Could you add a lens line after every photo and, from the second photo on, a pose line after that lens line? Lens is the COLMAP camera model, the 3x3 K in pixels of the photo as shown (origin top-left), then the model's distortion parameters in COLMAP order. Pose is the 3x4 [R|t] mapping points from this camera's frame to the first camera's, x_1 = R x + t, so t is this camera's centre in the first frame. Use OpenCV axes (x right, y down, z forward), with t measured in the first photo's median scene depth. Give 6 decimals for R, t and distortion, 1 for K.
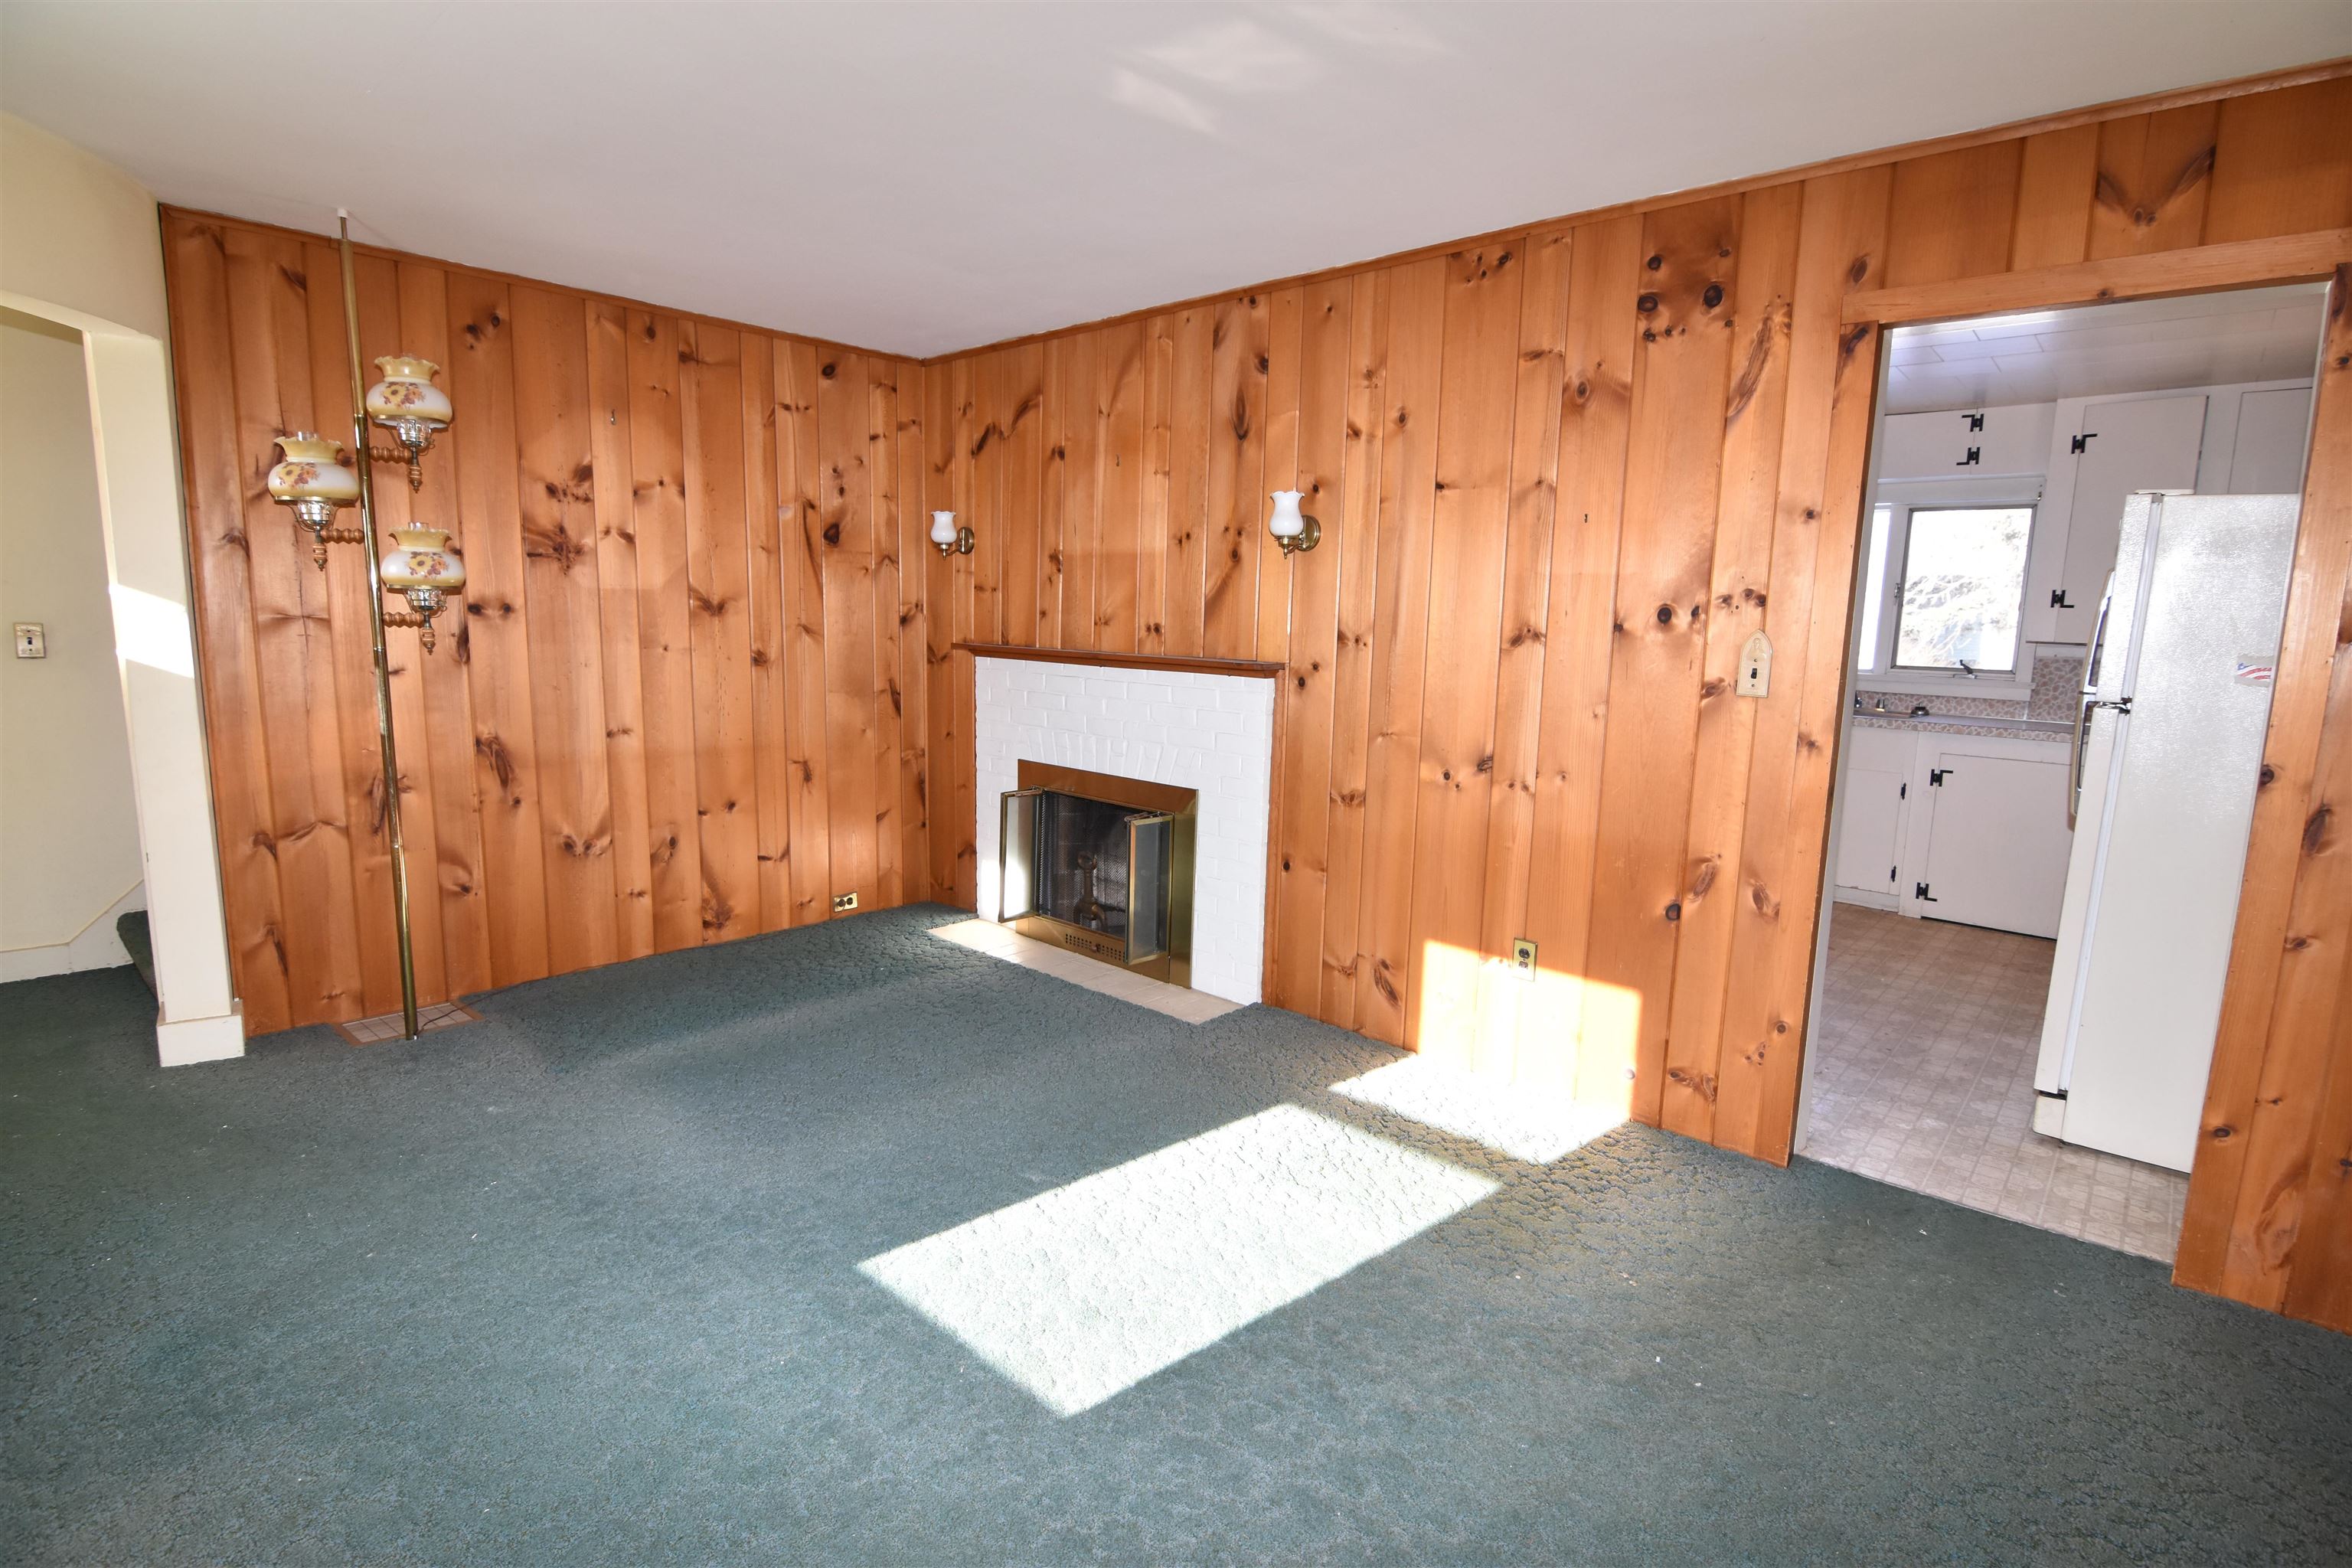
lens RADIAL K [[1136.9, 0, 1185.3], [0, 1136.9, 781.4], [0, 0, 1]] dist [0.000087, -0.013540]
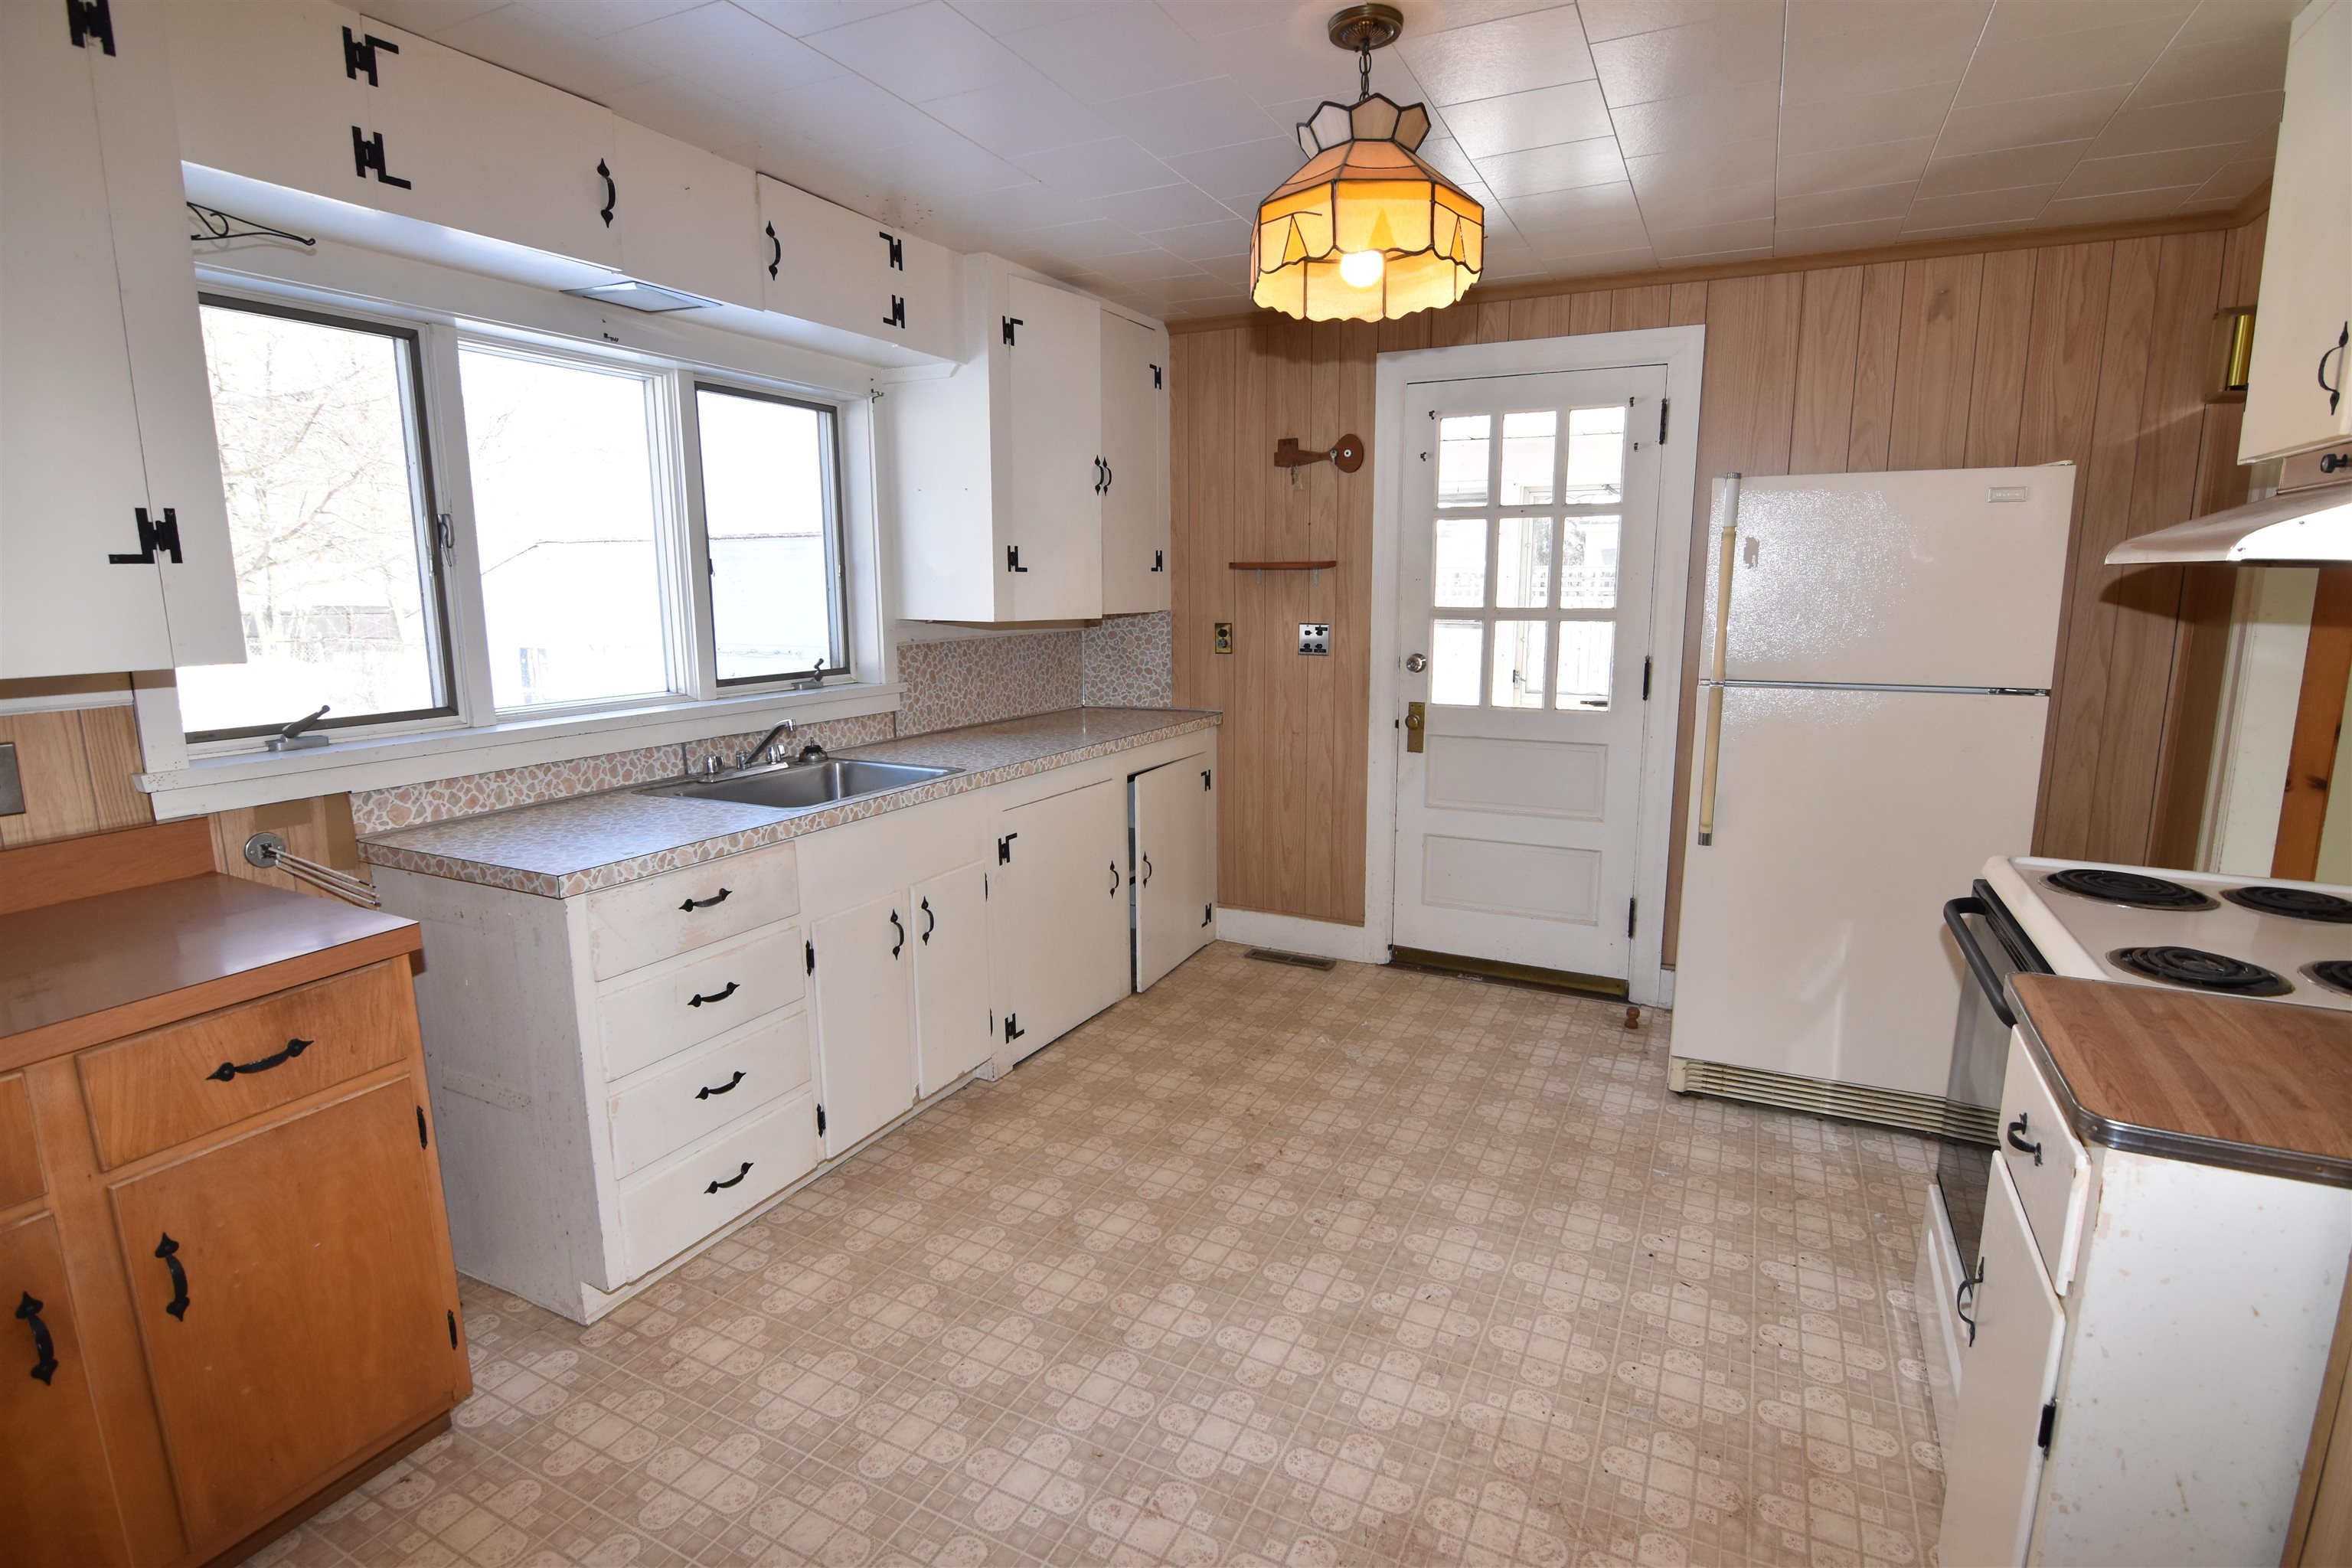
lens RADIAL K [[1136.9, 0, 1185.3], [0, 1136.9, 781.4], [0, 0, 1]] dist [0.000087, -0.013540]
pose [[-0.261989, -0.191545, 0.945871, 0.058492], [0.137959, 0.962606, 0.233146, -0.177866], [-0.955159, 0.191573, -0.225767, 1.082484]]
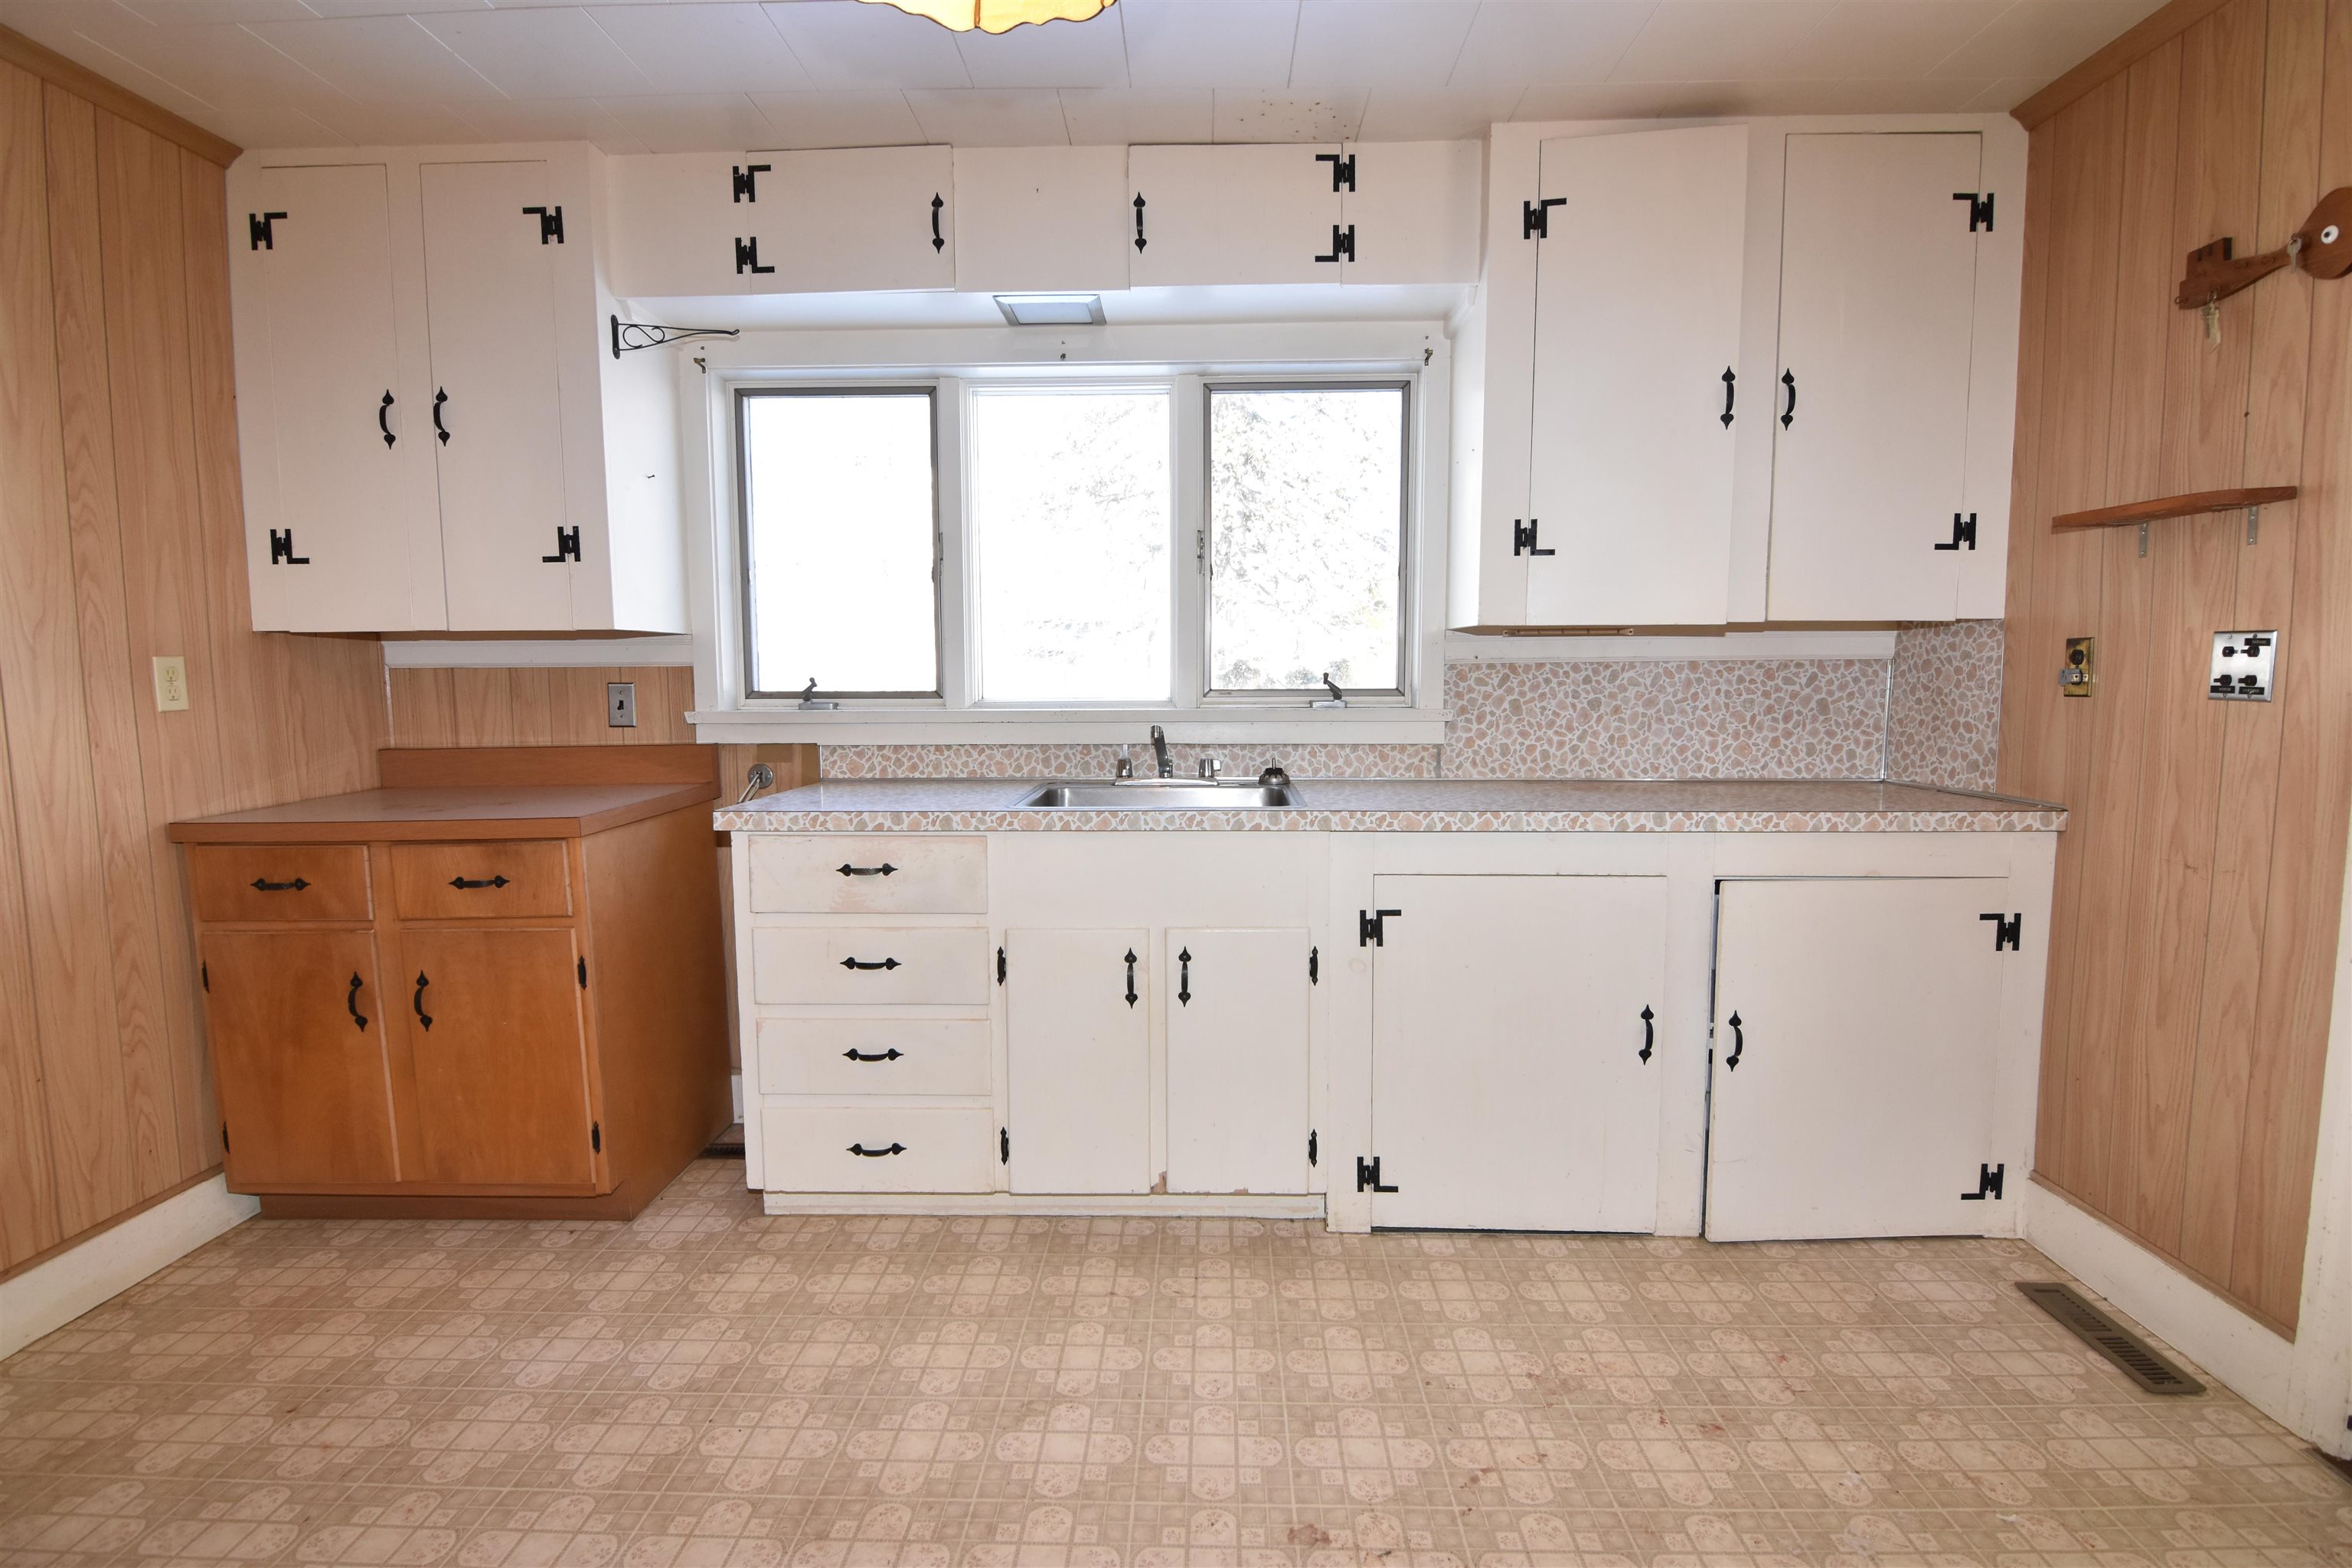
lens RADIAL K [[1143.0, 0, 1184.6], [0, 1143.0, 779.3], [0, 0, 1]] dist [0.000220, -0.014830]
pose [[0.764239, -0.091147, 0.638460, 0.331037], [0.117839, 0.993032, 0.000712, -0.074705], [-0.634076, 0.074692, 0.769655, 0.719097]]
